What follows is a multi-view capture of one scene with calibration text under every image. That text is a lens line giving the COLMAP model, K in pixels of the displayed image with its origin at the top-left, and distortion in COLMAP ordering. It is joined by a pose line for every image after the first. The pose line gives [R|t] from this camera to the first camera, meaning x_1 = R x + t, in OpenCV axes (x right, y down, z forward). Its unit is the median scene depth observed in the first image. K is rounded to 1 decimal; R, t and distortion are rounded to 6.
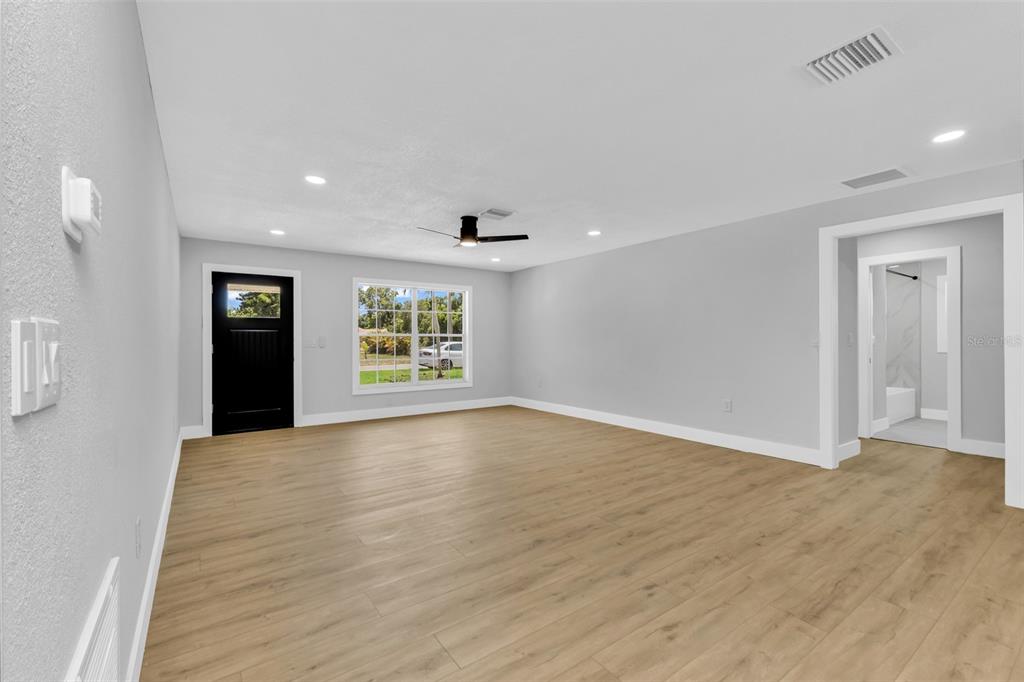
lens RADIAL K [[437.5, 0, 512.0], [0, 437.5, 341.0], [0, 0, 1]] dist [0.008215, -0.000649]
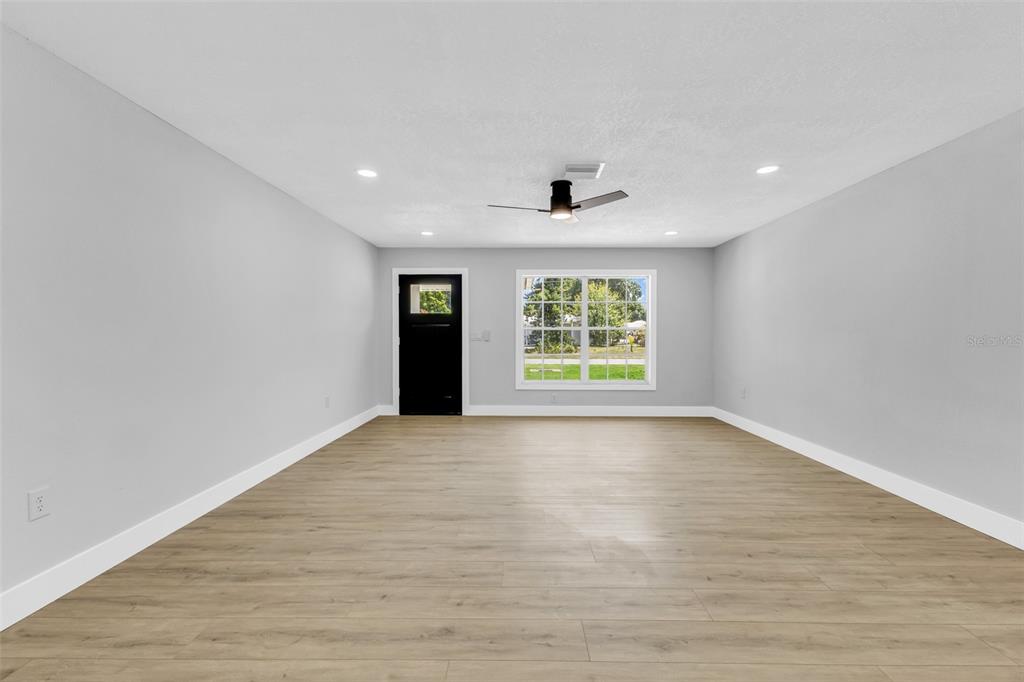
lens RADIAL K [[437.5, 0, 512.0], [0, 437.5, 341.0], [0, 0, 1]] dist [0.008215, -0.000649]
pose [[0.809591, 0.014169, -0.586824, 0.262890], [-0.004907, 0.999837, 0.017372, -0.003658], [0.586974, -0.011184, 0.809528, 0.249223]]
